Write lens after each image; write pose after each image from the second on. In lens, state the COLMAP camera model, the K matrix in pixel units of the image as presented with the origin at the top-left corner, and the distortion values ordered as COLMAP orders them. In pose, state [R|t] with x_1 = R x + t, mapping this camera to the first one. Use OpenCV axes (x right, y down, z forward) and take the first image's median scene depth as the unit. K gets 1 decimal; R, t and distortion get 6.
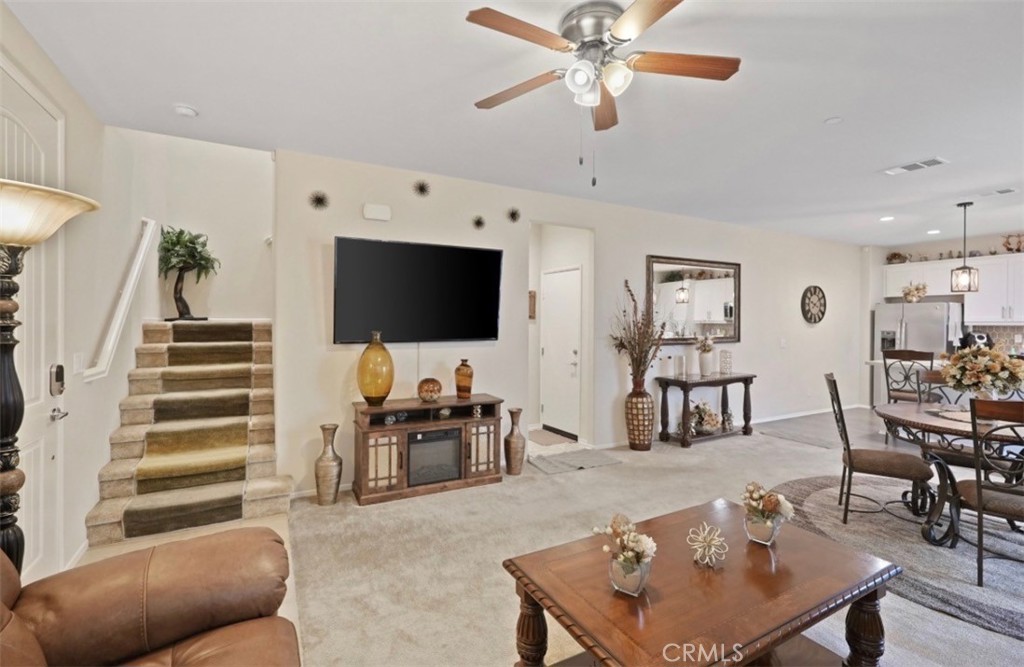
lens RADIAL K [[465.7, 0, 522.6], [0, 465.7, 325.5], [0, 0, 1]] dist [-0.000339, 0.006593]
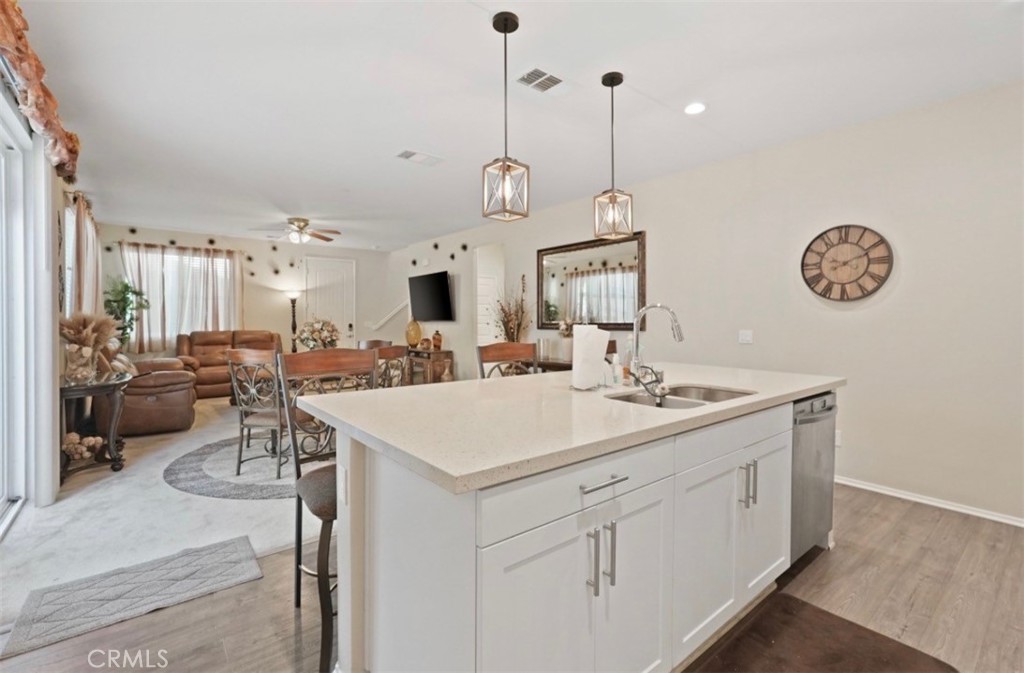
lens RADIAL K [[460.1, 0, 513.9], [0, 460.1, 332.7], [0, 0, 1]] dist [-0.000988, -0.000169]
pose [[0.172592, 0.021094, -0.984767, 1.103889], [-0.011076, 0.999749, 0.019474, 0.024427], [0.984931, 0.007546, 0.172782, 0.598594]]
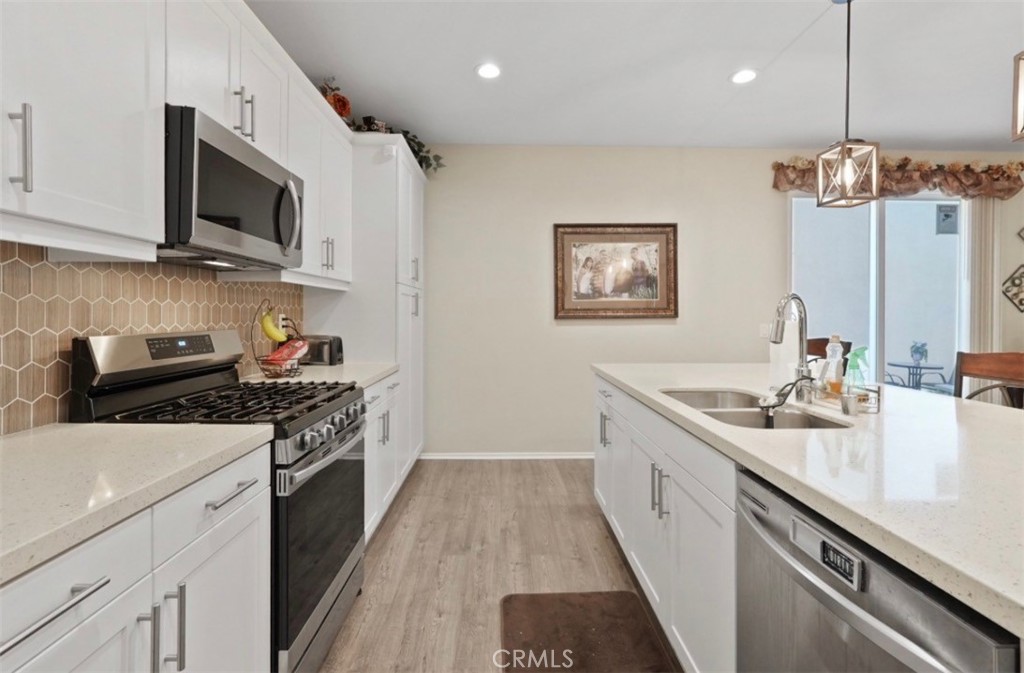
lens RADIAL K [[465.6, 0, 514.0], [0, 465.6, 313.1], [0, 0, 1]] dist [-0.001899, -0.000166]
pose [[-0.878918, -0.009577, 0.476877, 0.821699], [-0.007021, 0.999950, 0.007142, 0.019411], [-0.476921, 0.002929, -0.878941, 1.029255]]
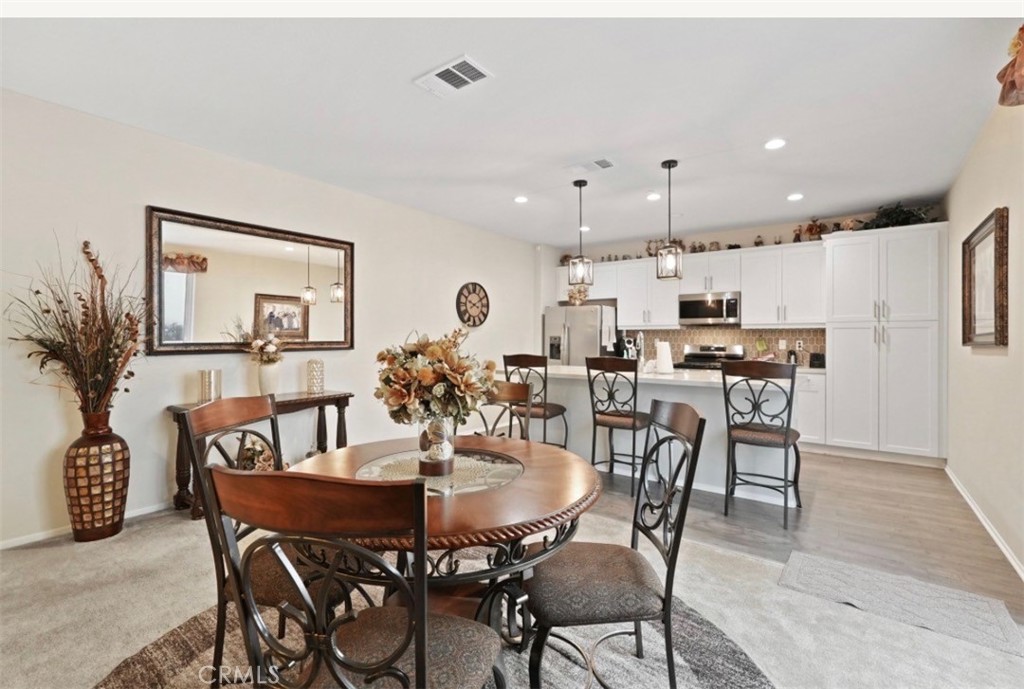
lens RADIAL K [[463.1, 0, 513.9], [0, 463.1, 339.8], [0, 0, 1]] dist [-0.000581, 0.000292]
pose [[0.917029, -0.003818, 0.398803, 0.374524], [0.004397, 0.999990, -0.000535, 0.020741], [-0.398797, 0.002244, 0.917036, 0.206786]]
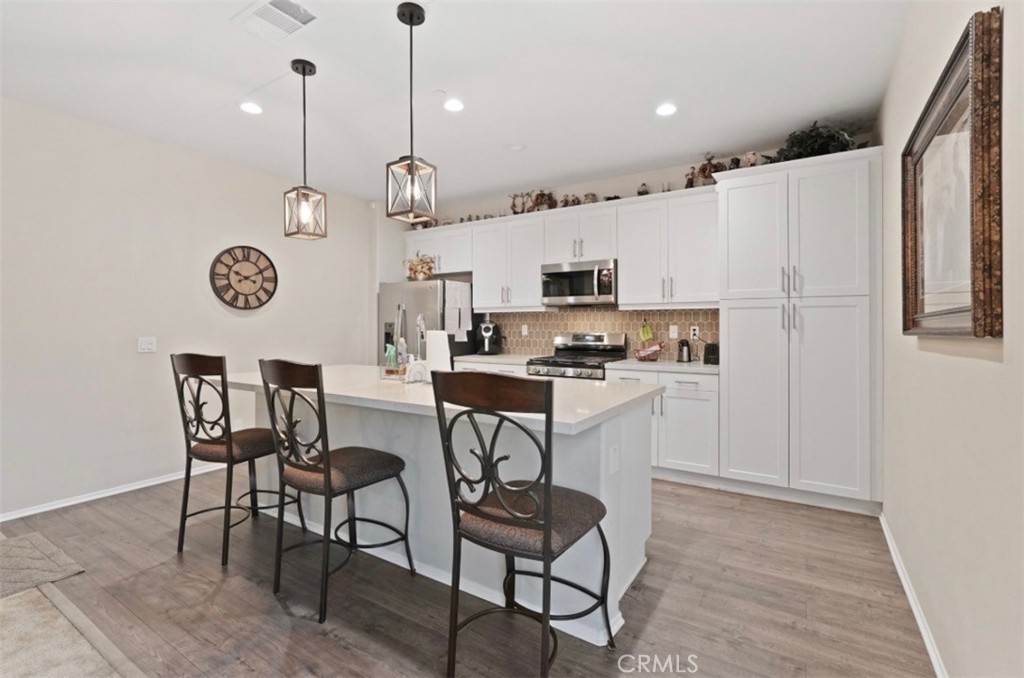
lens RADIAL K [[463.9, 0, 511.2], [0, 463.9, 326.0], [0, 0, 1]] dist [-0.011772, 0.000863]
pose [[0.889873, -0.009247, 0.456114, 0.691895], [0.010757, 0.999942, -0.000714, 0.021595], [-0.456081, 0.005541, 0.889921, 0.337508]]
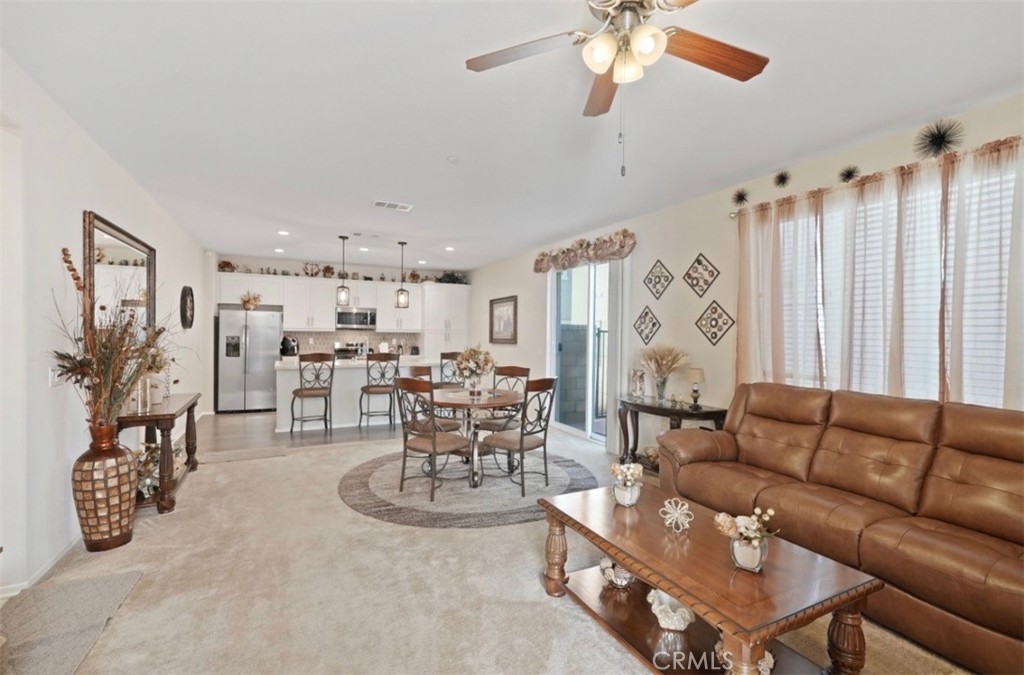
lens RADIAL K [[459.4, 0, 512.7], [0, 459.4, 334.4], [0, 0, 1]] dist [-0.020783, 0.010139]
pose [[0.056440, -0.007189, 0.998380, -0.215553], [-0.004272, 0.999963, 0.007442, -0.003218], [-0.998397, -0.004685, 0.056407, 0.352227]]
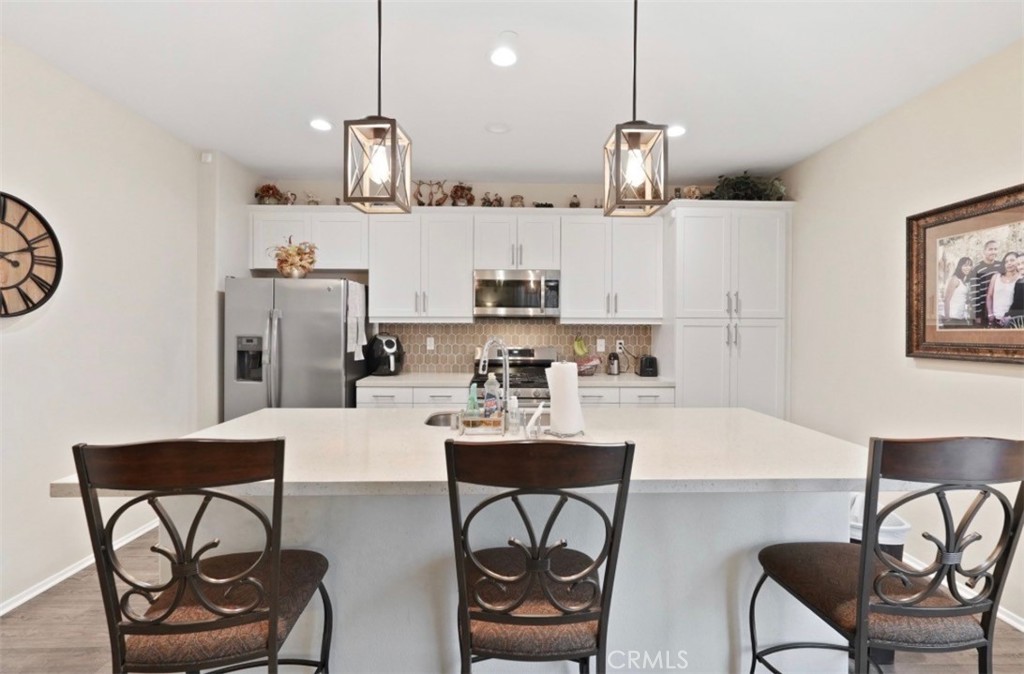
lens RADIAL K [[459.4, 0, 512.7], [0, 459.4, 333.9], [0, 0, 1]] dist [-0.020783, 0.010139]
pose [[0.478786, -0.021371, 0.877672, 0.554416], [0.003349, 0.999741, 0.022516, 0.000524], [-0.877925, -0.007841, 0.478733, 0.597506]]
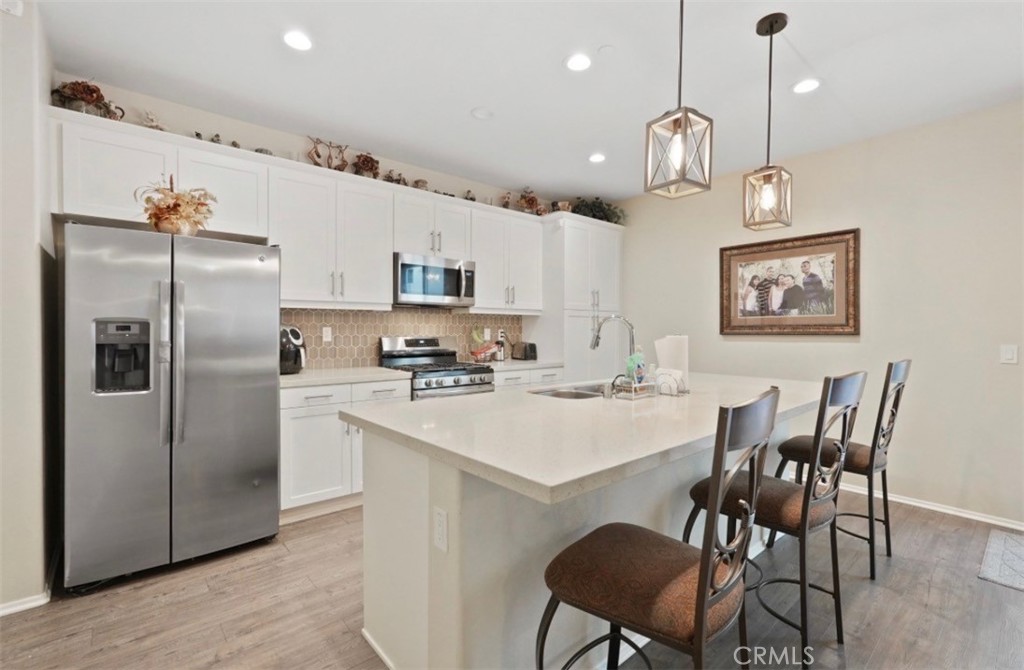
lens RADIAL K [[460.1, 0, 513.9], [0, 460.1, 331.2], [0, 0, 1]] dist [-0.000988, -0.000169]
pose [[-0.192963, -0.015812, 0.981079, 0.488664], [-0.000817, 0.999872, 0.015954, 0.015602], [-0.981206, 0.002277, -0.192951, 0.890020]]
